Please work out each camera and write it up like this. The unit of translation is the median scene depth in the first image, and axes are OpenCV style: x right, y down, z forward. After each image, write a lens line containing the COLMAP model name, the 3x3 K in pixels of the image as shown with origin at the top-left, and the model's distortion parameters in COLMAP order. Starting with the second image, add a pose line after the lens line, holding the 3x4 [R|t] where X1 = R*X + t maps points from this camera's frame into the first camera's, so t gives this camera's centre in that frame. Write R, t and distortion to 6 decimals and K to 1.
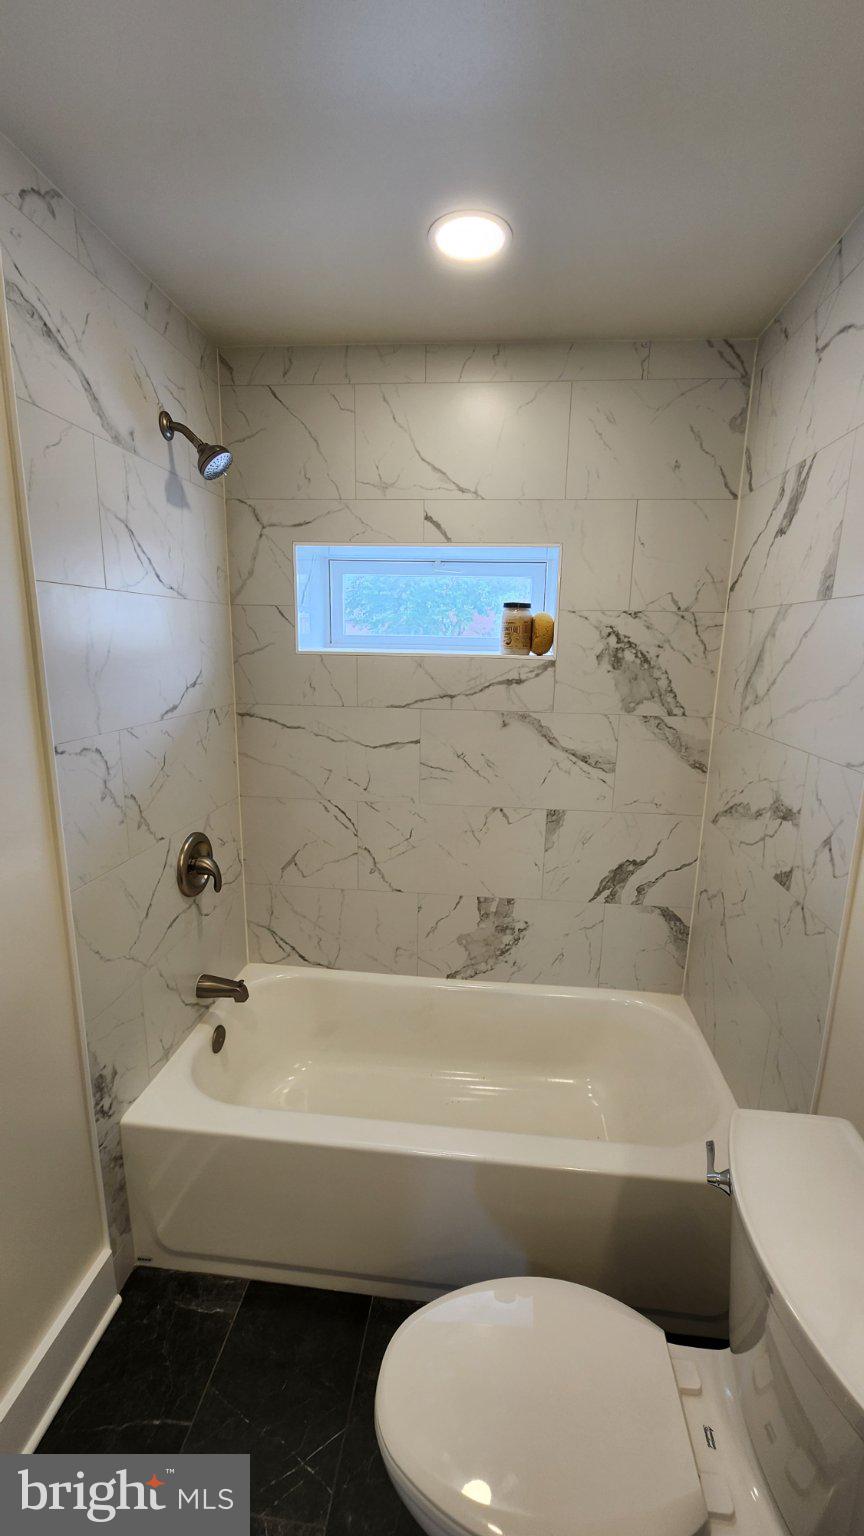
lens RADIAL K [[627.7, 0, 434.9], [0, 627.7, 774.5], [0, 0, 1]] dist [-0.001812, -0.000143]
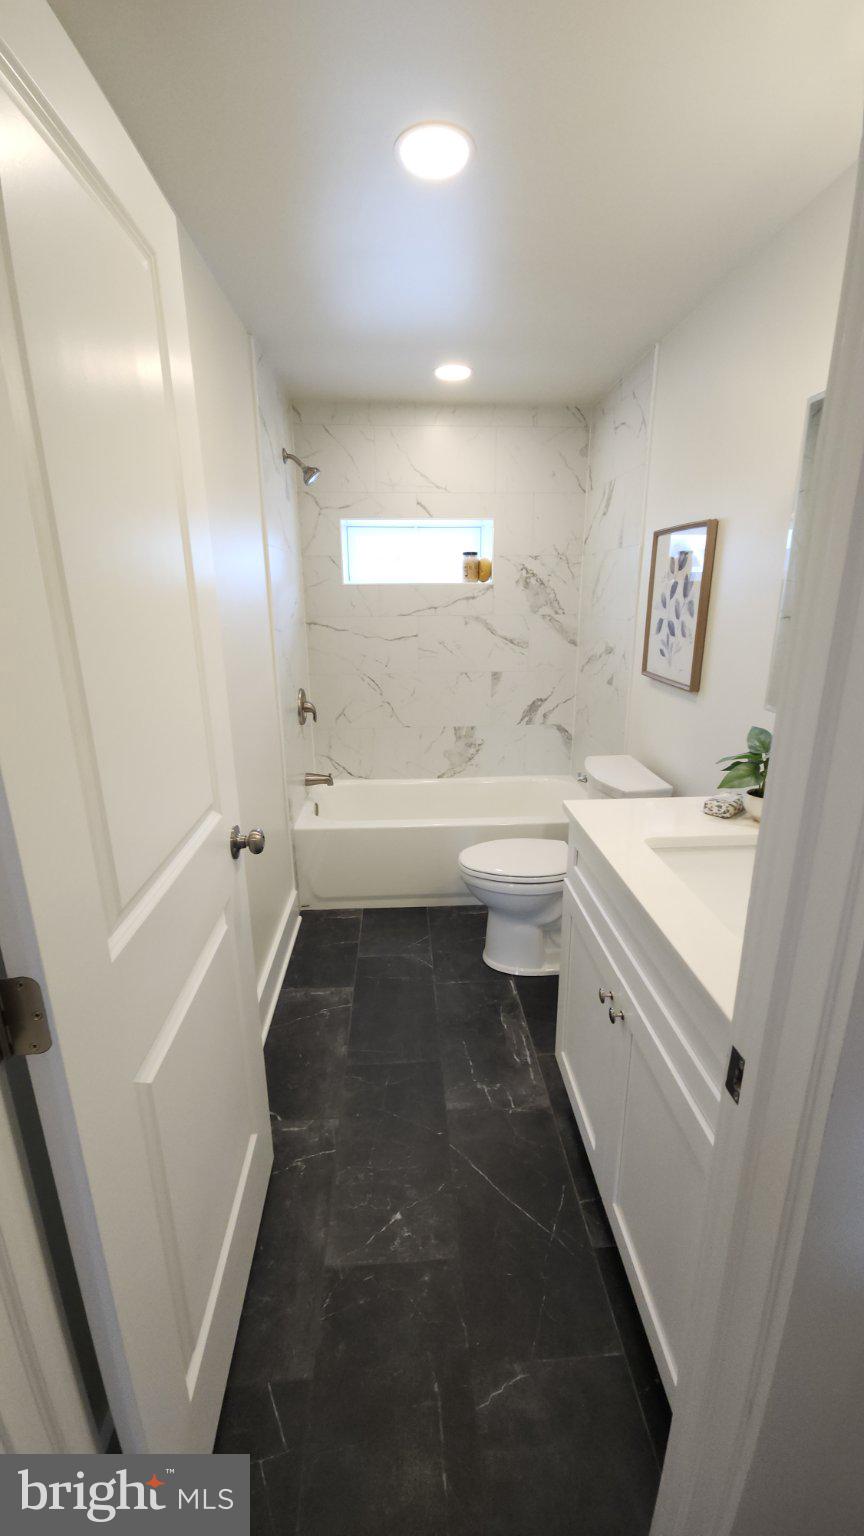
lens RADIAL K [[620.3, 0, 432.8], [0, 620.3, 764.7], [0, 0, 1]] dist [0.009311, -0.008367]
pose [[0.986426, -0.068590, 0.149192, -0.271774], [0.059079, 0.995984, 0.067279, 0.195304], [-0.153207, -0.057551, 0.986517, -0.730841]]
